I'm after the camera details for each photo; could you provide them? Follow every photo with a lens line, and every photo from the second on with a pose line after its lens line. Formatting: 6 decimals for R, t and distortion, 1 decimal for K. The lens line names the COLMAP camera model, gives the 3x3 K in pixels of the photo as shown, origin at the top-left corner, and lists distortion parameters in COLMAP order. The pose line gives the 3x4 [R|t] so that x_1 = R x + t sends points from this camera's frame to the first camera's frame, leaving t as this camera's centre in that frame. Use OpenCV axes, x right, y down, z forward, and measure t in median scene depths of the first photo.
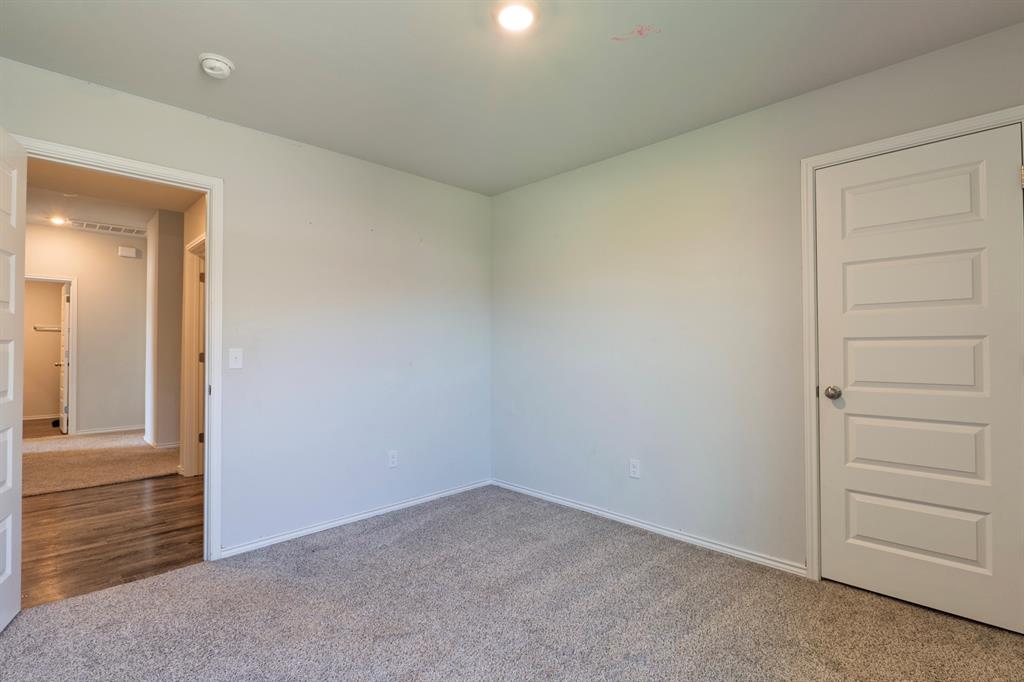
lens RADIAL K [[474.3, 0, 513.0], [0, 474.3, 338.5], [0, 0, 1]] dist [-0.015688, 0.001975]
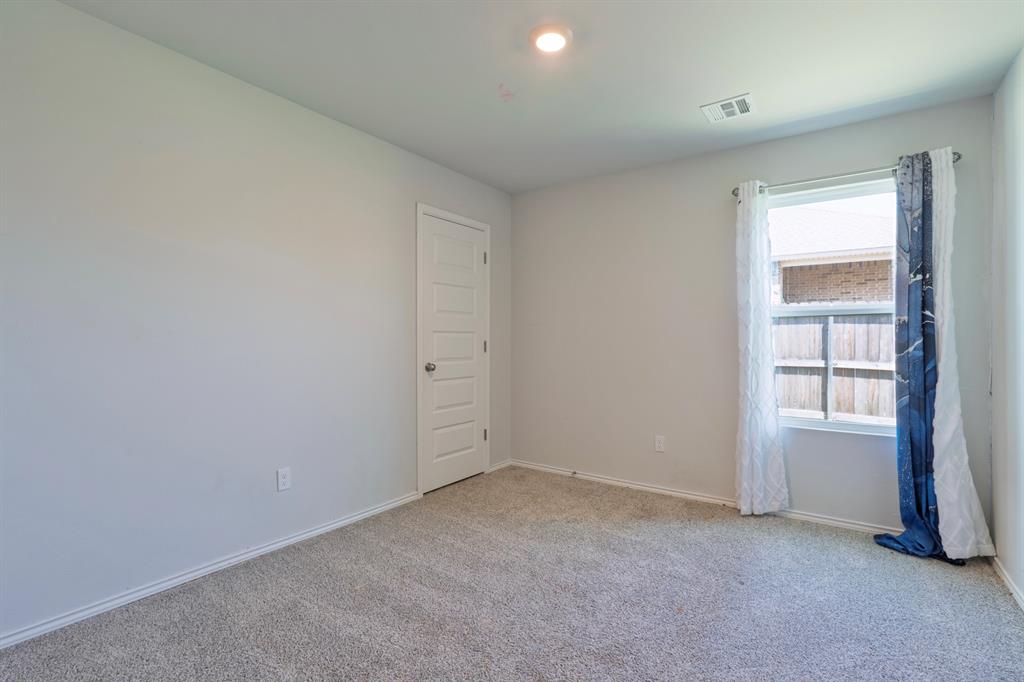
lens RADIAL K [[474.3, 0, 512.5], [0, 474.3, 344.5], [0, 0, 1]] dist [-0.015688, 0.001975]
pose [[-0.178917, -0.001627, 0.983863, -0.740530], [-0.016235, 0.999867, -0.001299, 0.034133], [-0.983730, -0.016205, -0.178920, 0.869275]]
